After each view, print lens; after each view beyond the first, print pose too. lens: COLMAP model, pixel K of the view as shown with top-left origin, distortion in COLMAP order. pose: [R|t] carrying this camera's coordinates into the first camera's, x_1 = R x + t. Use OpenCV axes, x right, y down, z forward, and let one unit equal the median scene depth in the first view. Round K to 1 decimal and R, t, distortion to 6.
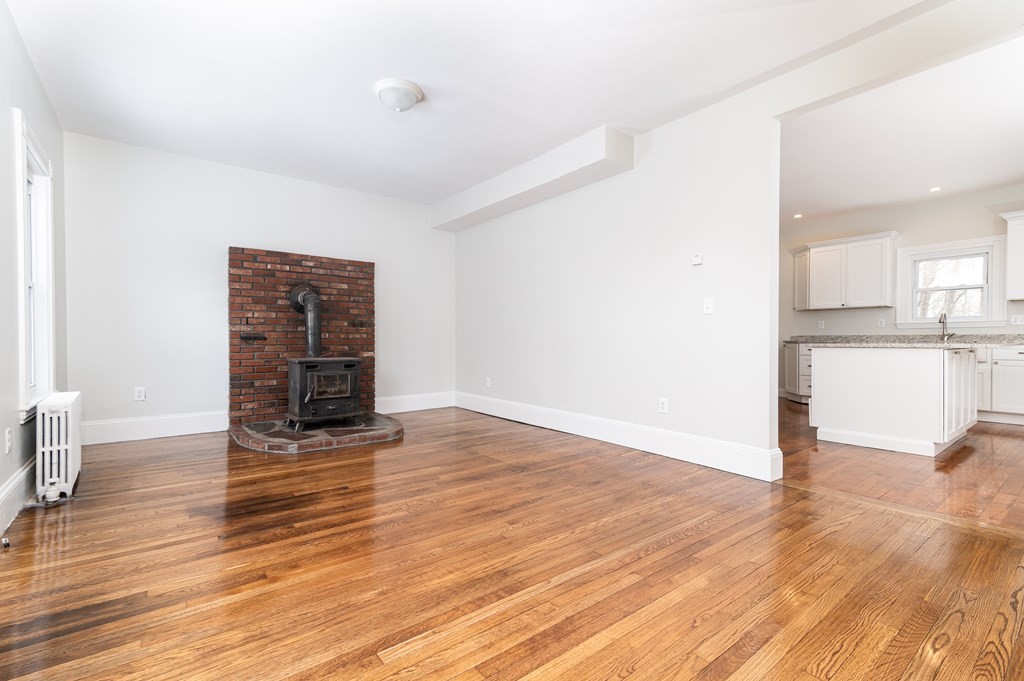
lens RADIAL K [[463.0, 0, 519.5], [0, 463.0, 339.2], [0, 0, 1]] dist [0.015313, -0.000404]
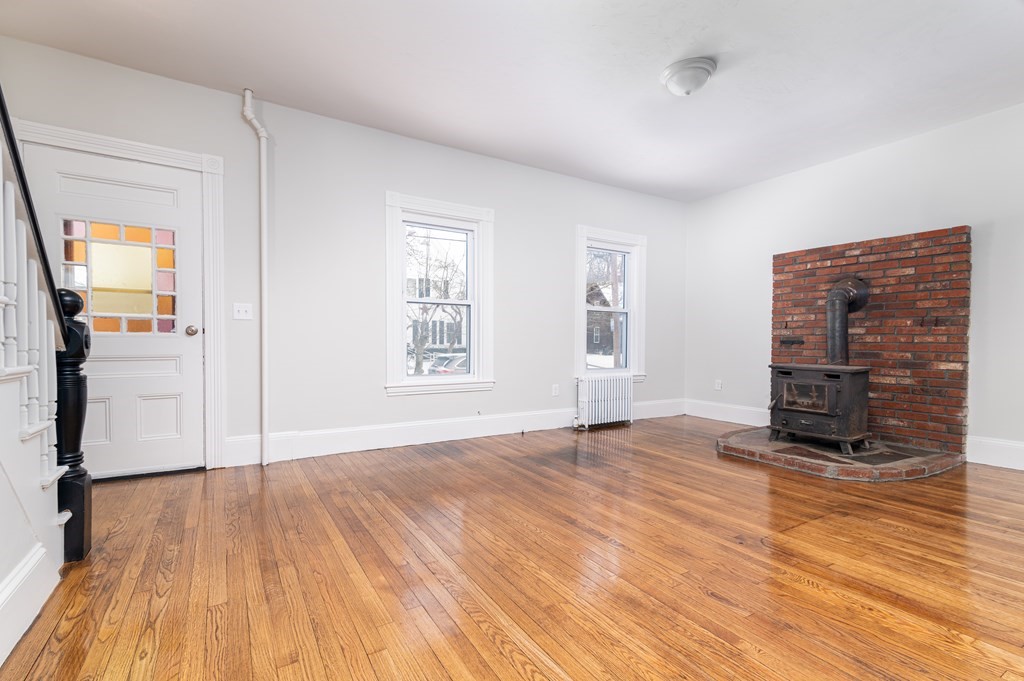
lens RADIAL K [[463.0, 0, 509.5], [0, 463.0, 347.4], [0, 0, 1]] dist [0.015313, -0.000404]
pose [[-0.120924, 0.010288, -0.992608, 0.506093], [-0.007335, 0.999910, 0.011257, 0.002514], [0.992635, 0.008642, -0.120837, 0.548829]]
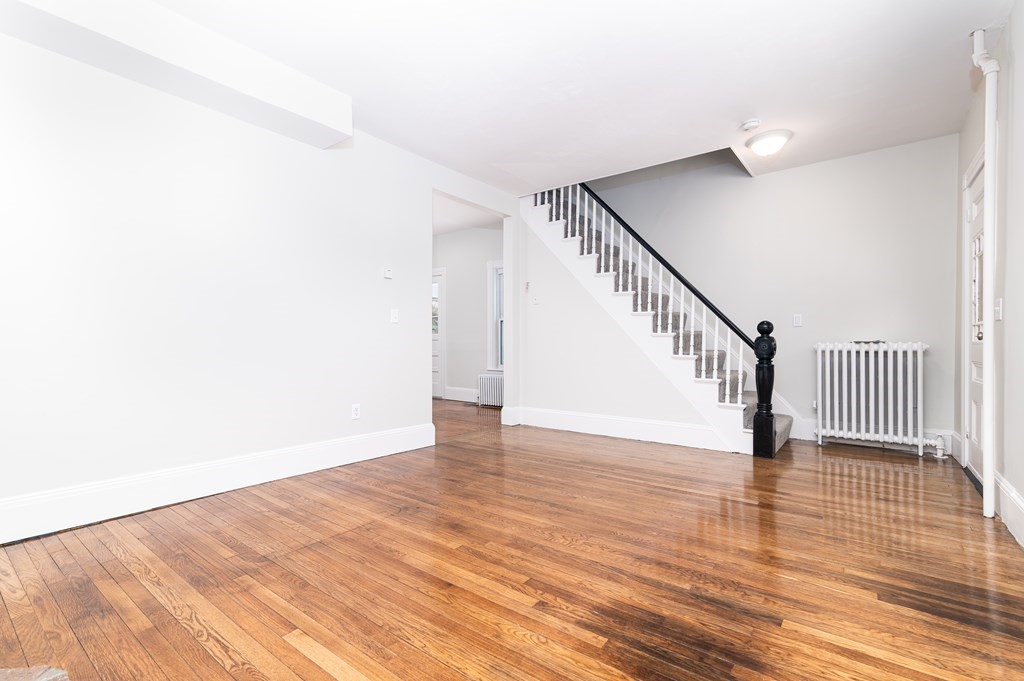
lens RADIAL K [[463.0, 0, 501.8], [0, 463.0, 341.8], [0, 0, 1]] dist [0.015313, -0.000404]
pose [[-0.232976, 0.000288, 0.972482, -0.598679], [0.001237, 0.999999, 0.000001, -0.005286], [-0.972482, 0.001203, -0.232977, 0.762471]]
